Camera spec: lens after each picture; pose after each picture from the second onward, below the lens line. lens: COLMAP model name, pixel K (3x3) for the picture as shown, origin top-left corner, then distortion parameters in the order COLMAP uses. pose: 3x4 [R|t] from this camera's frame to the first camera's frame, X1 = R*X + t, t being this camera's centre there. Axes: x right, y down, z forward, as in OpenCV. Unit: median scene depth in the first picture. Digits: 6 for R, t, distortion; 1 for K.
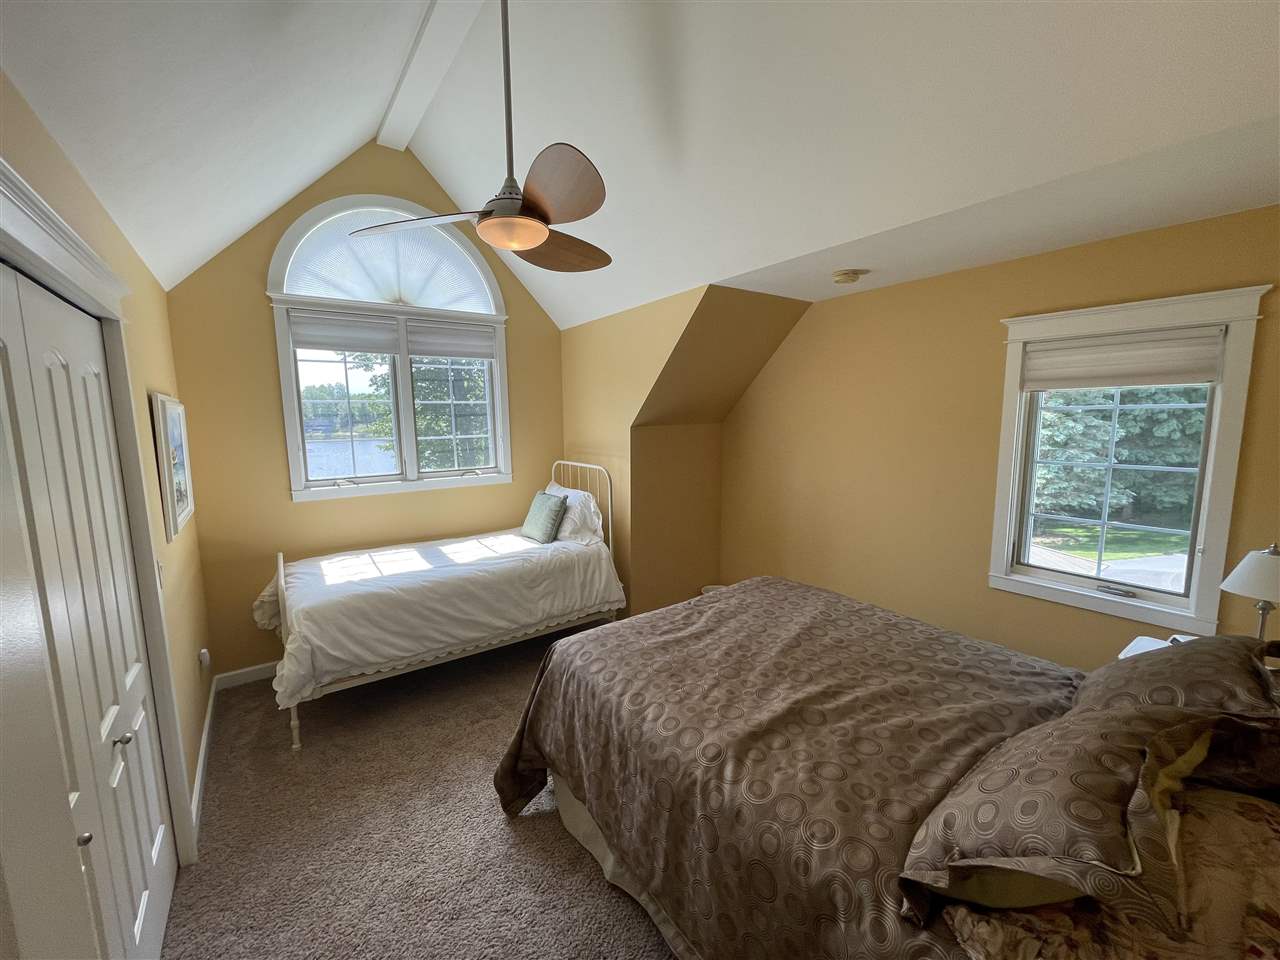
lens RADIAL K [[517.8, 0, 637.3], [0, 517.8, 484.1], [0, 0, 1]] dist [-0.006541, 0.000398]
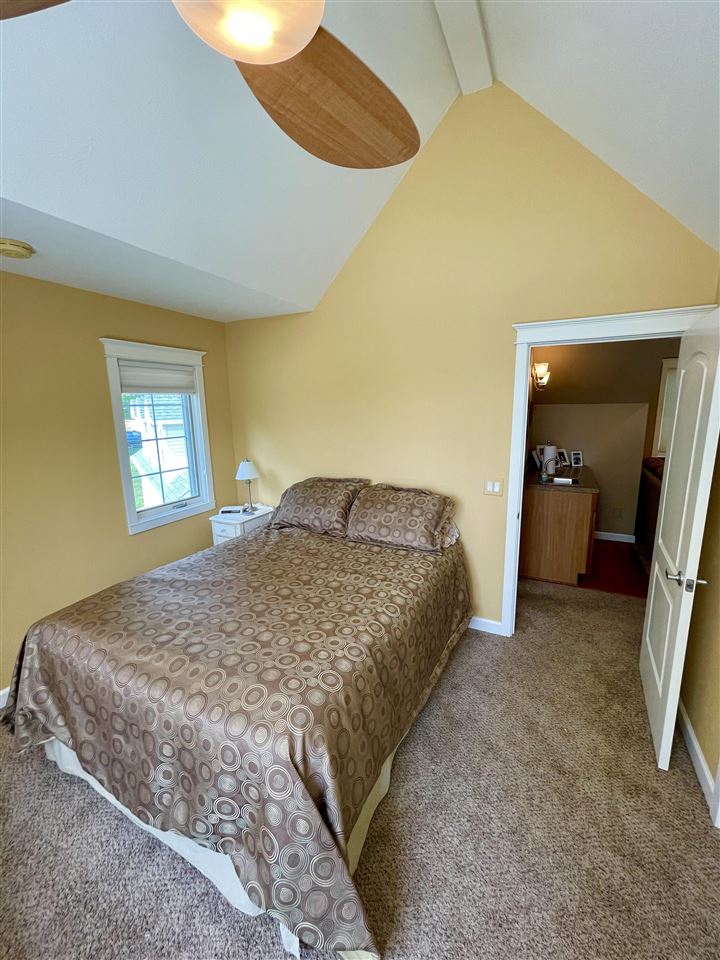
lens RADIAL K [[388.4, 0, 357.4], [0, 388.4, 476.8], [0, 0, 1]] dist [-0.006541, 0.000398]
pose [[-0.461505, -0.141638, 0.875758, -0.655103], [0.140014, 0.963171, 0.229560, -0.141717], [-0.876019, 0.228561, -0.424677, 1.183765]]
